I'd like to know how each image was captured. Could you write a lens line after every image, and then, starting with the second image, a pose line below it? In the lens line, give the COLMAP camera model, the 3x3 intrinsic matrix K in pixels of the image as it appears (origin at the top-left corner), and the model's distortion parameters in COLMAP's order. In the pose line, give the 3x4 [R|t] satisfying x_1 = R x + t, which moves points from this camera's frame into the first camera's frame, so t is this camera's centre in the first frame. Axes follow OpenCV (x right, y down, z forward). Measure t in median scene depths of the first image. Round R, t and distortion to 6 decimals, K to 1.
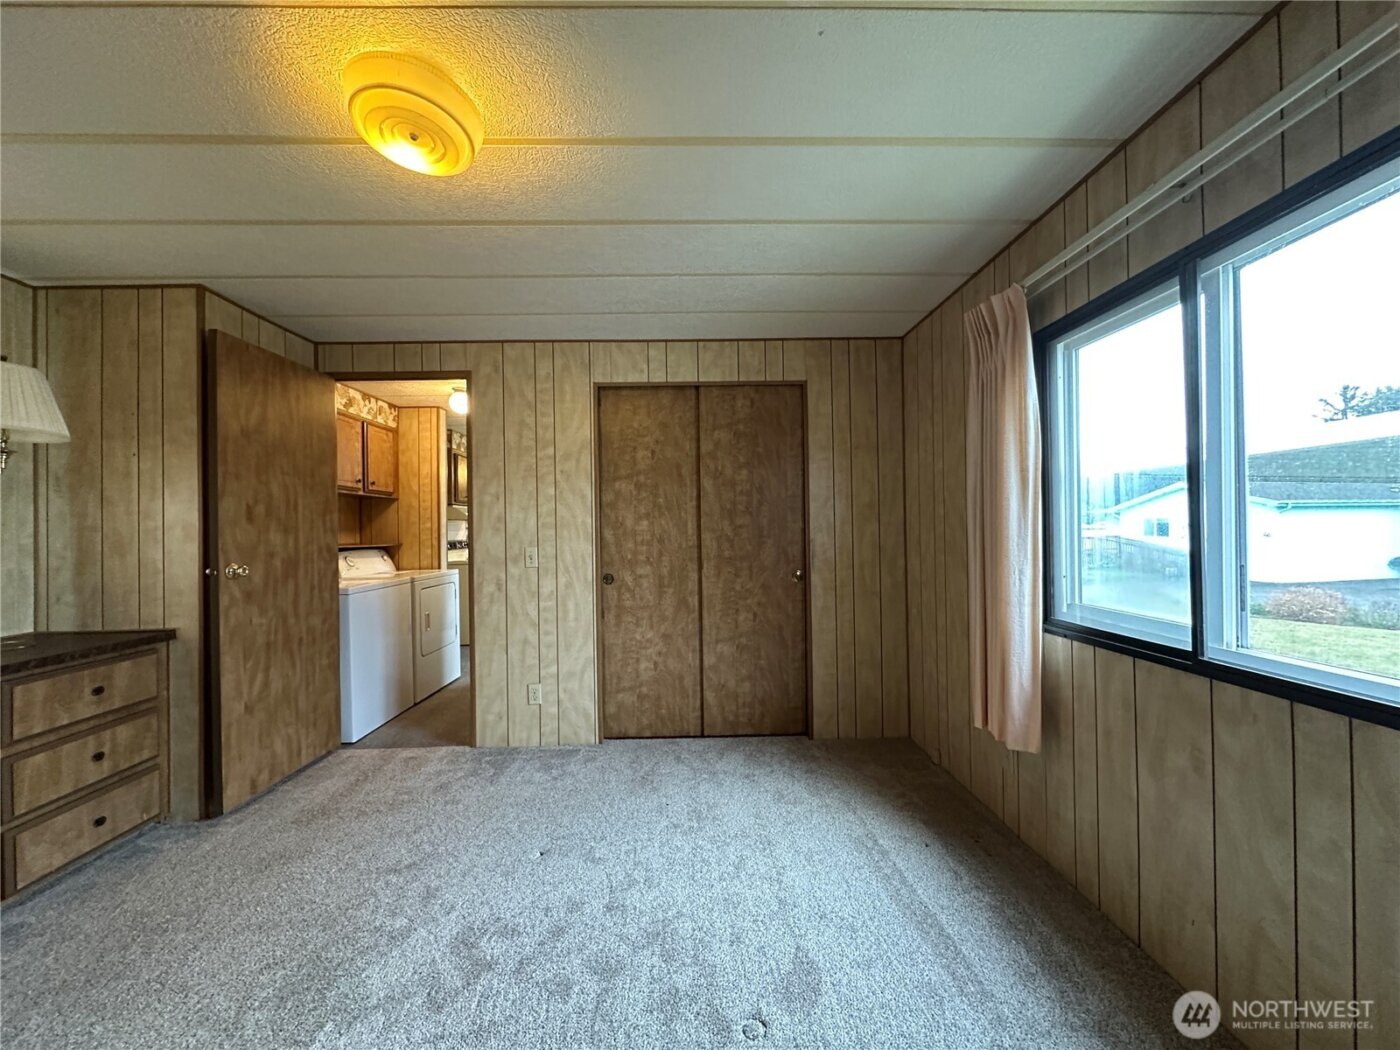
lens RADIAL K [[557.9, 0, 700.0], [0, 557.9, 525.5], [0, 0, 1]] dist [-0.001532, 0.000371]
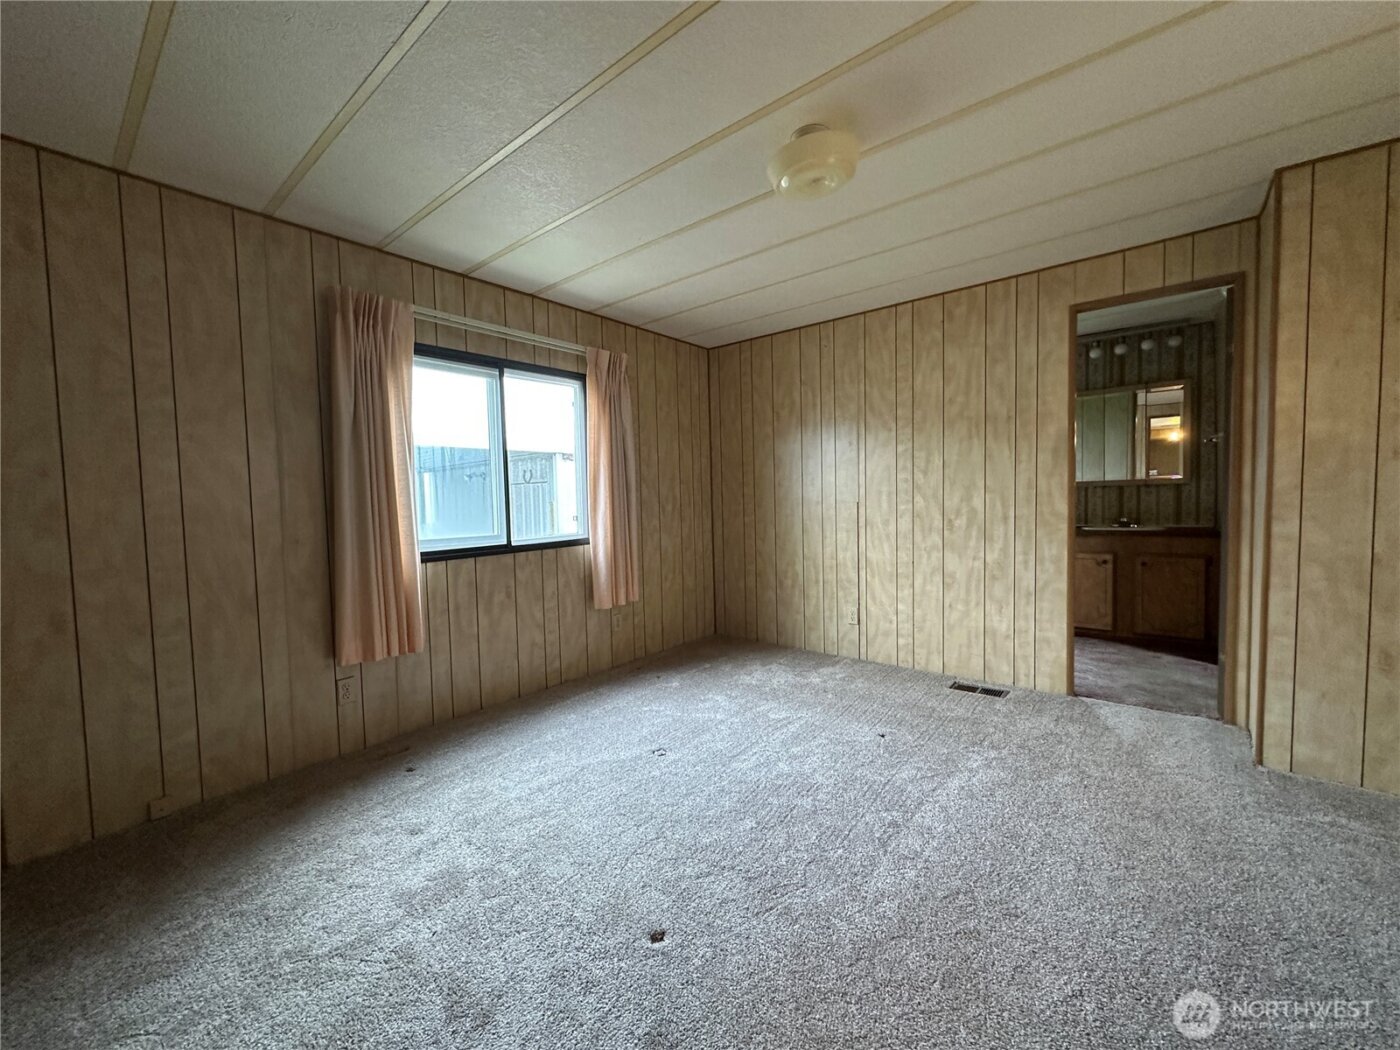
lens RADIAL K [[557.9, 0, 700.0], [0, 557.9, 525.5], [0, 0, 1]] dist [-0.001532, 0.000371]
pose [[-0.758743, -0.005515, 0.651367, -1.145748], [0.027781, 0.998780, 0.040817, 0.084245], [-0.650797, 0.049066, -0.757664, 2.179735]]
